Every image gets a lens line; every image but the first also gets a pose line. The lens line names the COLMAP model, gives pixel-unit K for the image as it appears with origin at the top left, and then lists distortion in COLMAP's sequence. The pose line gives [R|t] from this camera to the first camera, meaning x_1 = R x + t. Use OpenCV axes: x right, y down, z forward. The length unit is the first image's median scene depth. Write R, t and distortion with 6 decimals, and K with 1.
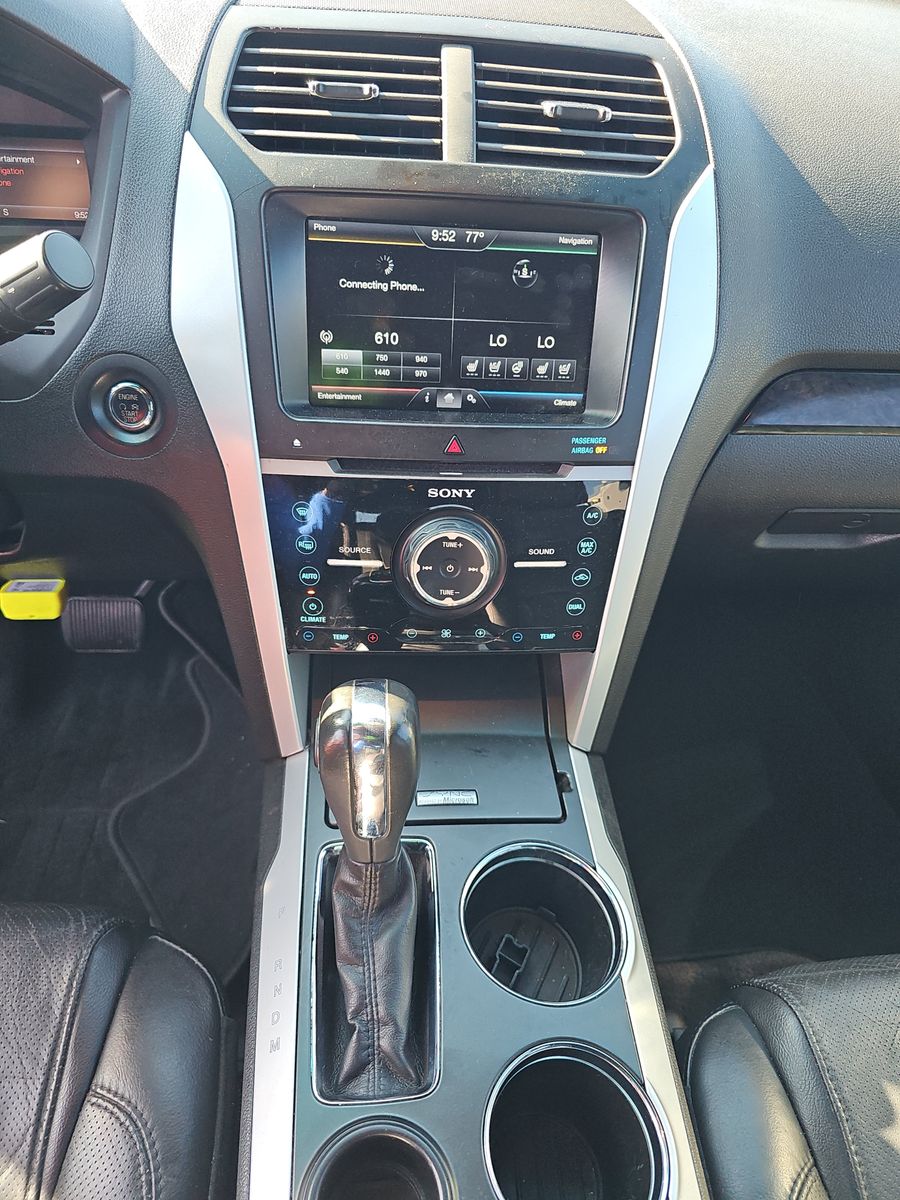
lens RADIAL K [[809.6, 0, 448.3], [0, 809.6, 605.8], [0, 0, 1]] dist [0.012698, -0.021499]
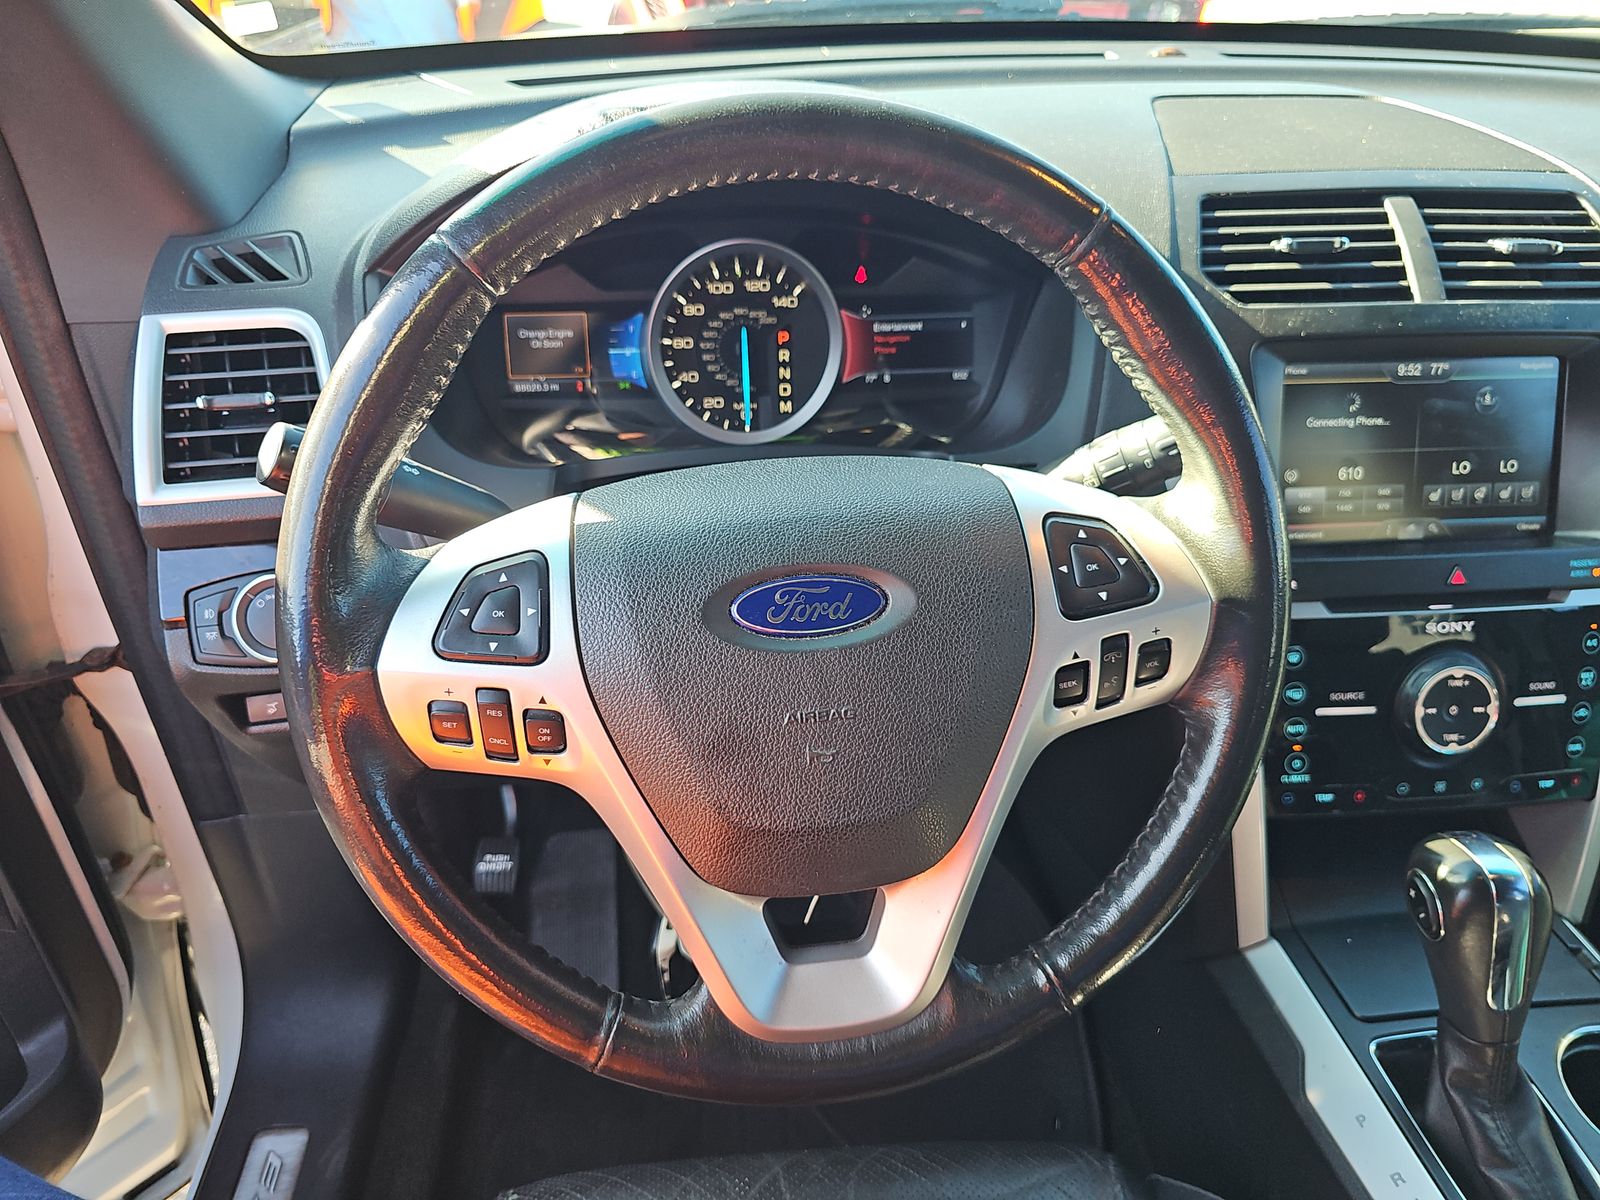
lens RADIAL K [[1079.5, 0, 800.2], [0, 1079.5, 597.3], [0, 0, 1]] dist [0.012698, -0.021499]
pose [[0.997632, -0.067111, -0.015058, -0.715081], [0.062388, 0.975135, -0.212650, 0.043392], [0.028955, 0.211207, 0.977012, -0.234650]]
